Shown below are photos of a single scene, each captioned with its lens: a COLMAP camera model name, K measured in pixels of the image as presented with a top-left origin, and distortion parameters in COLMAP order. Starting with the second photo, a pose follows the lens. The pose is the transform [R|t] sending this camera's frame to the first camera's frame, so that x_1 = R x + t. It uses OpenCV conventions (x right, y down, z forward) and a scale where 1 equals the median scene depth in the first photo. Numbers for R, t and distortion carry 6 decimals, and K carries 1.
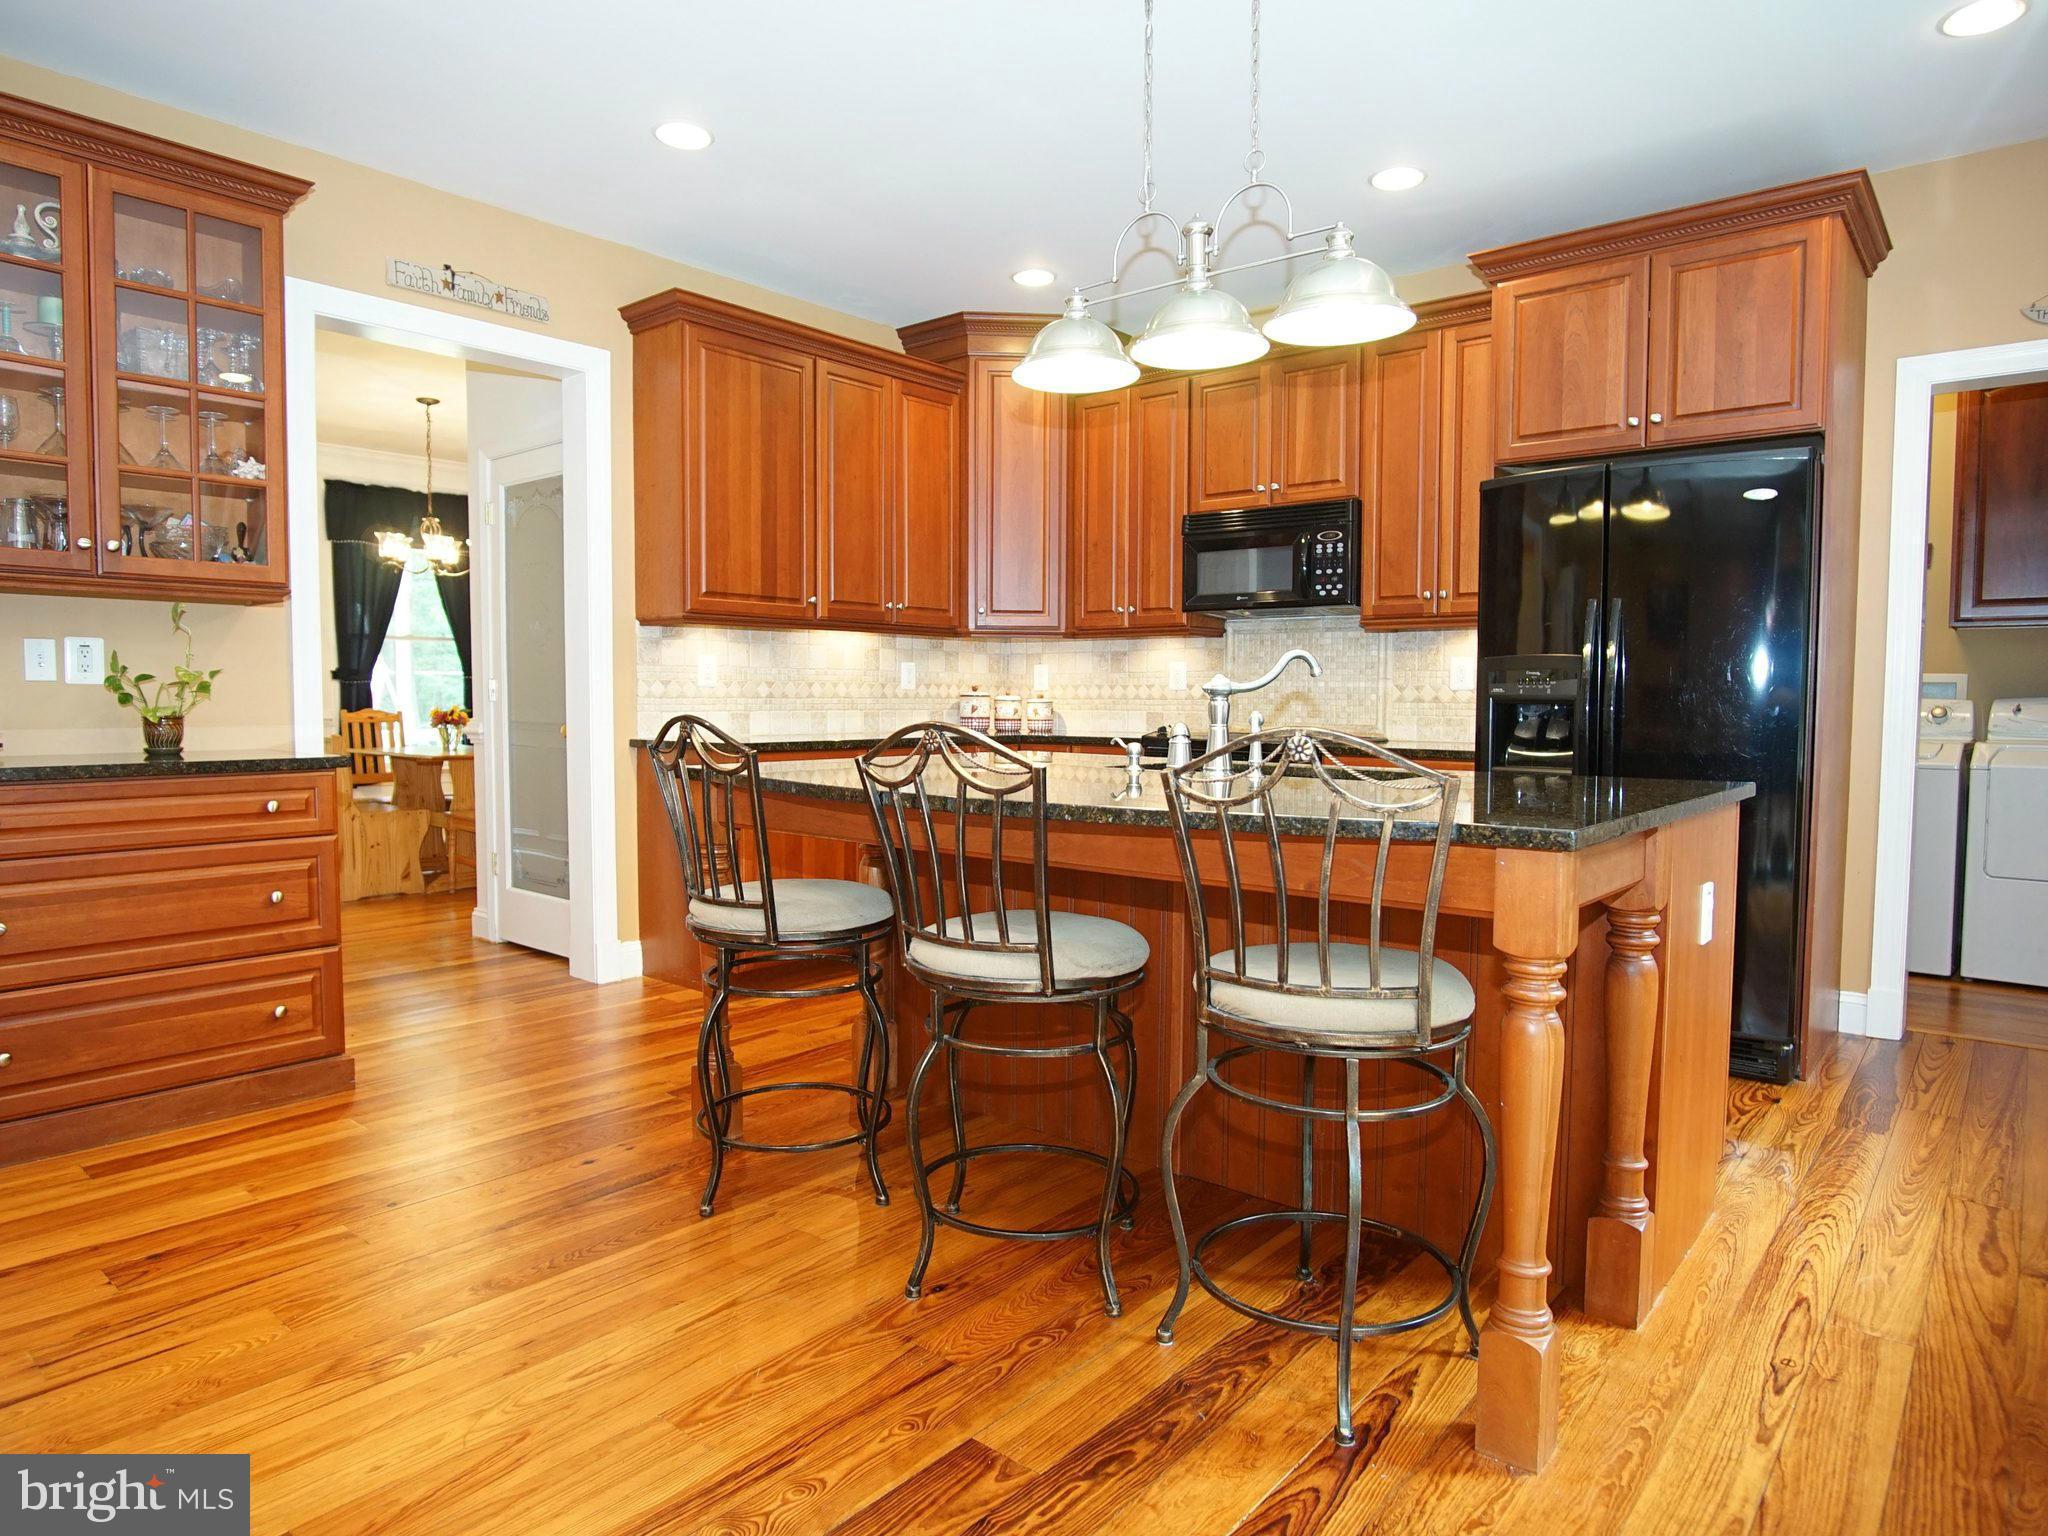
lens RADIAL K [[1226.3, 0, 1013.3], [0, 1226.3, 770.3], [0, 0, 1]] dist [-0.032688, 0.002187]
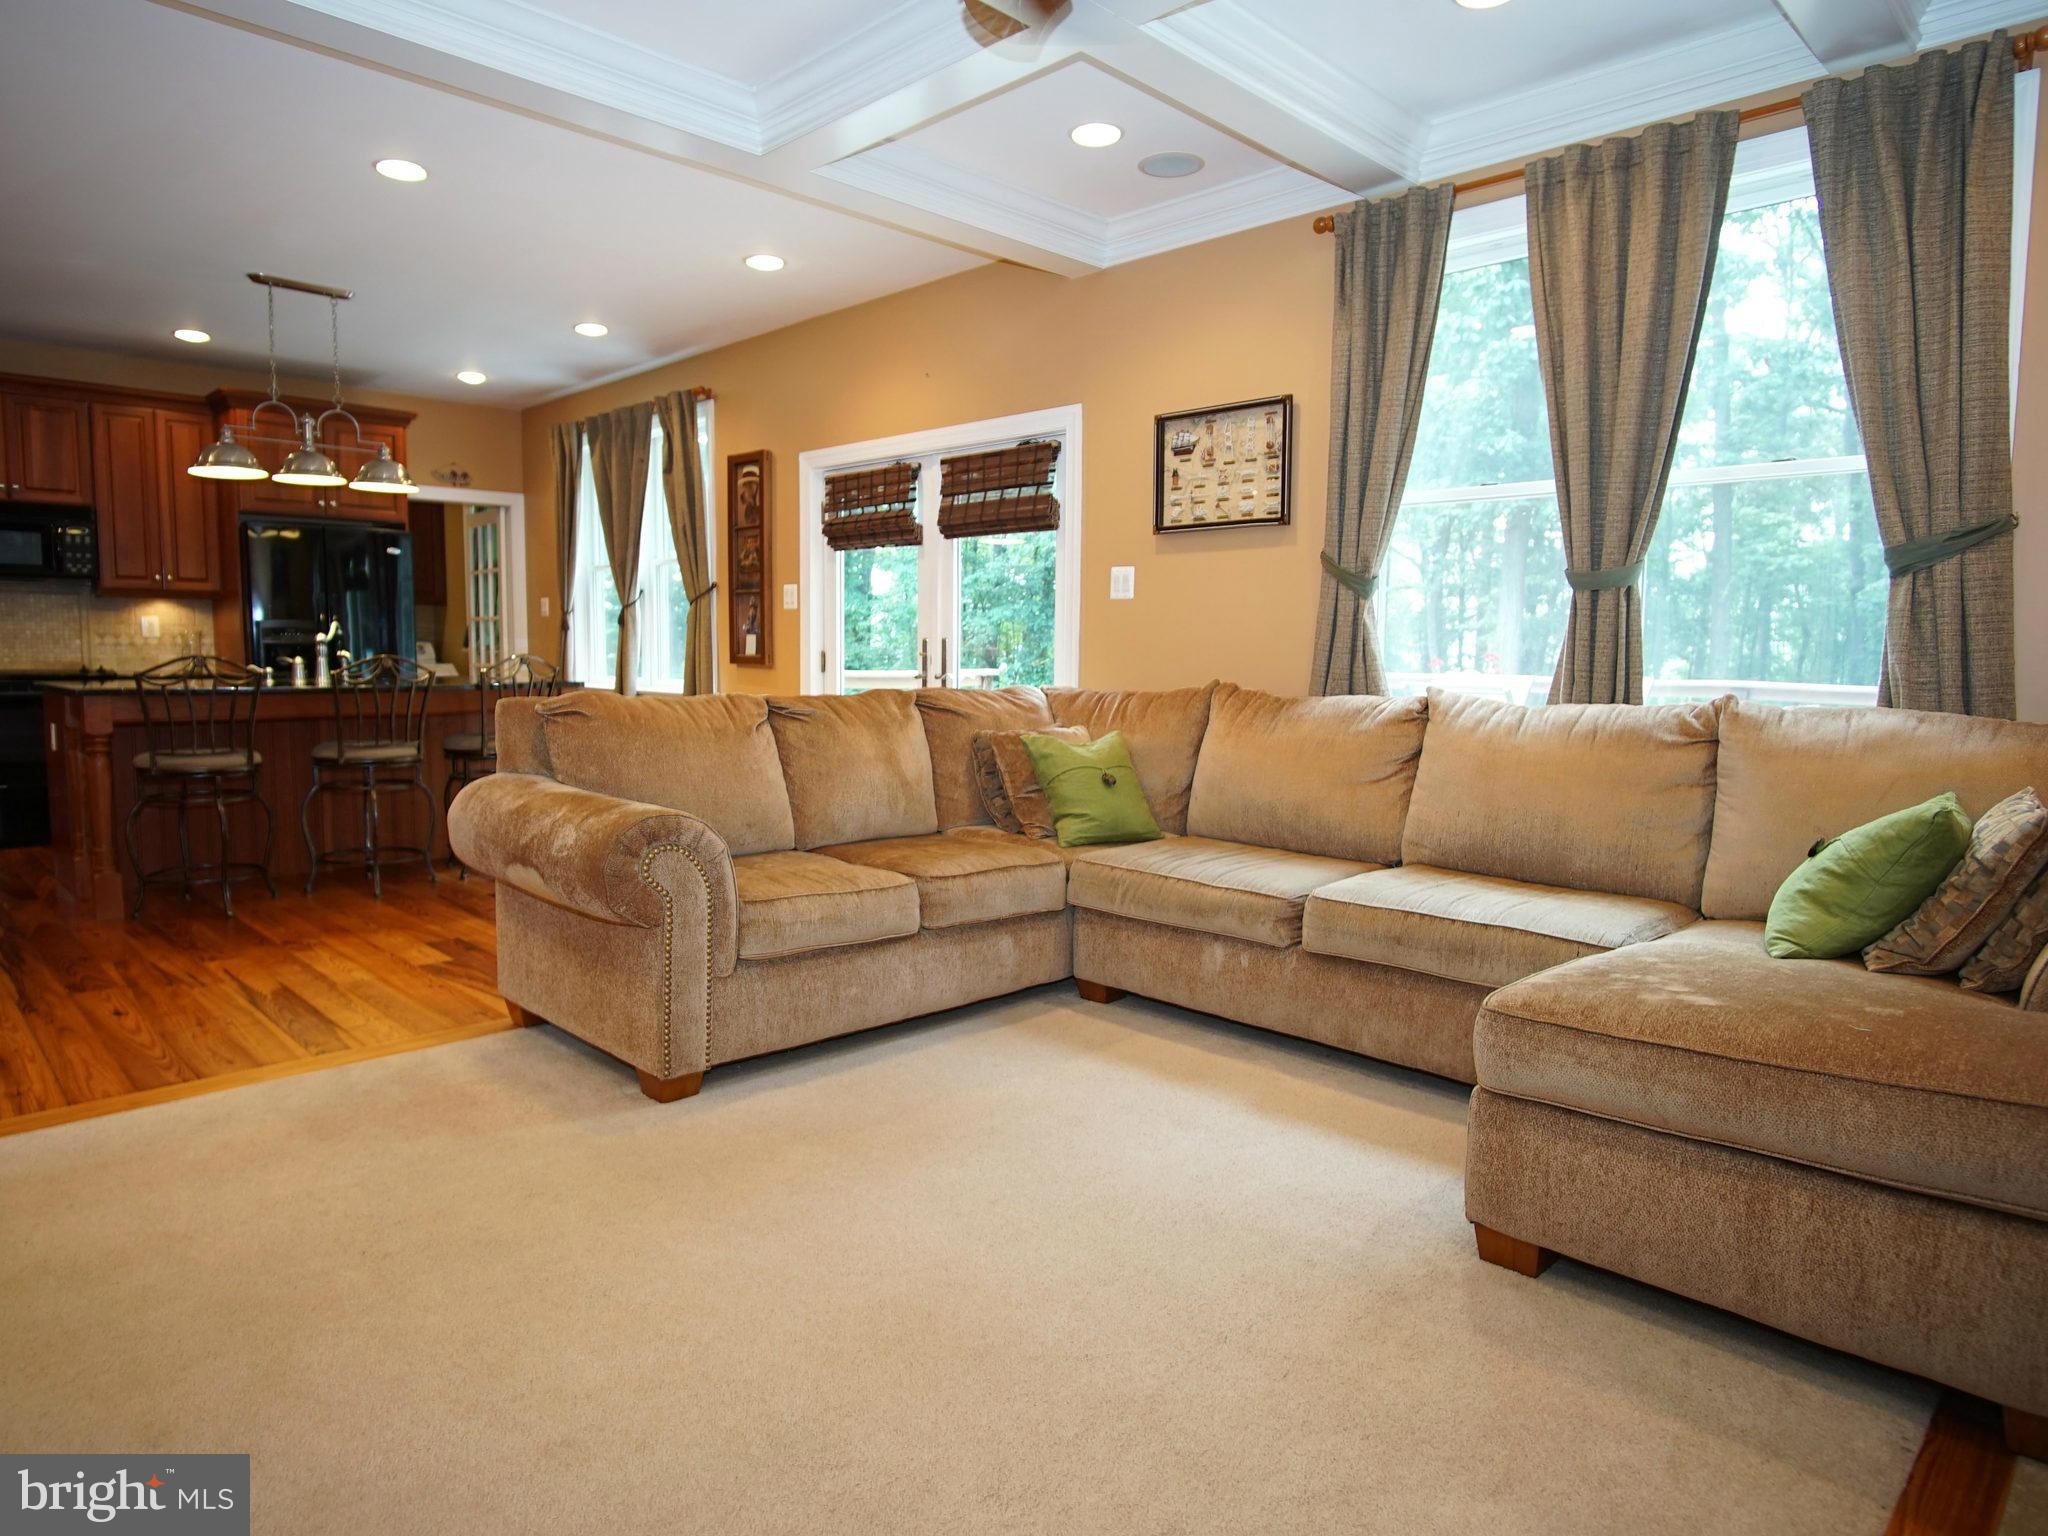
lens RADIAL K [[1226.3, 0, 1025.7], [0, 1226.3, 763.1], [0, 0, 1]] dist [-0.032688, 0.002187]
pose [[0.077255, -0.096751, 0.992306, -1.084136], [0.052431, 0.994297, 0.092863, 0.007917], [-0.995632, 0.044853, 0.081887, -0.215514]]
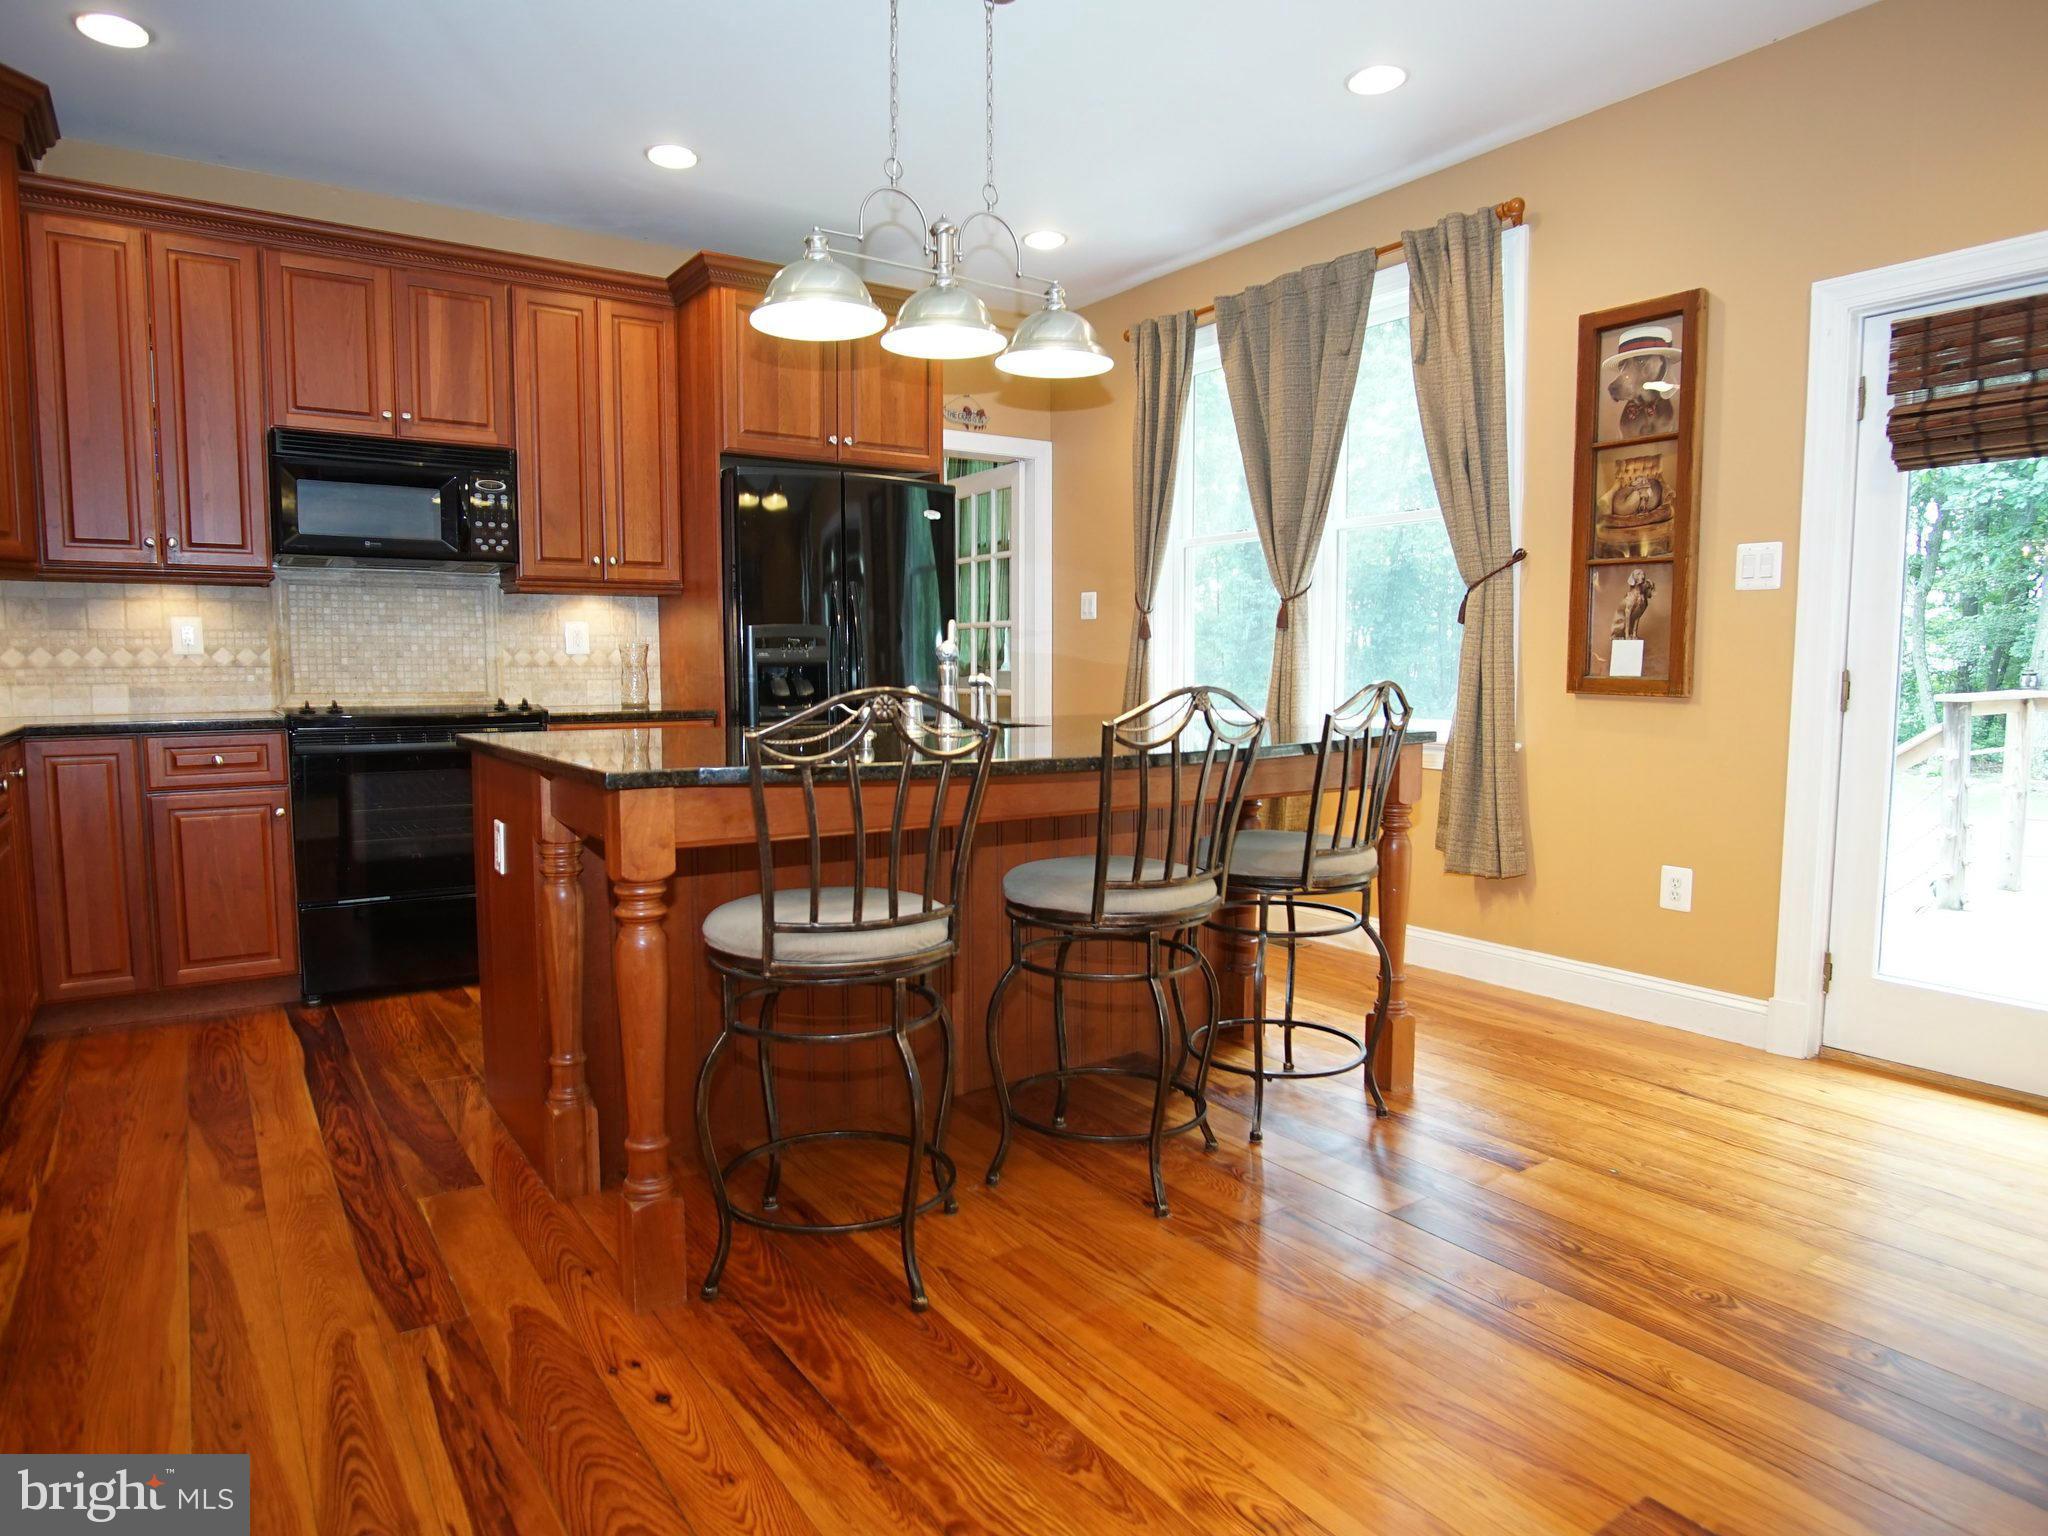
lens RADIAL K [[1226.3, 0, 1014.6], [0, 1226.3, 762.1], [0, 0, 1]] dist [-0.032688, 0.002187]
pose [[0.265726, -0.085117, 0.960284, -0.530423], [0.061590, 0.995559, 0.071200, -0.026477], [-0.962079, 0.040224, 0.269788, 0.383258]]
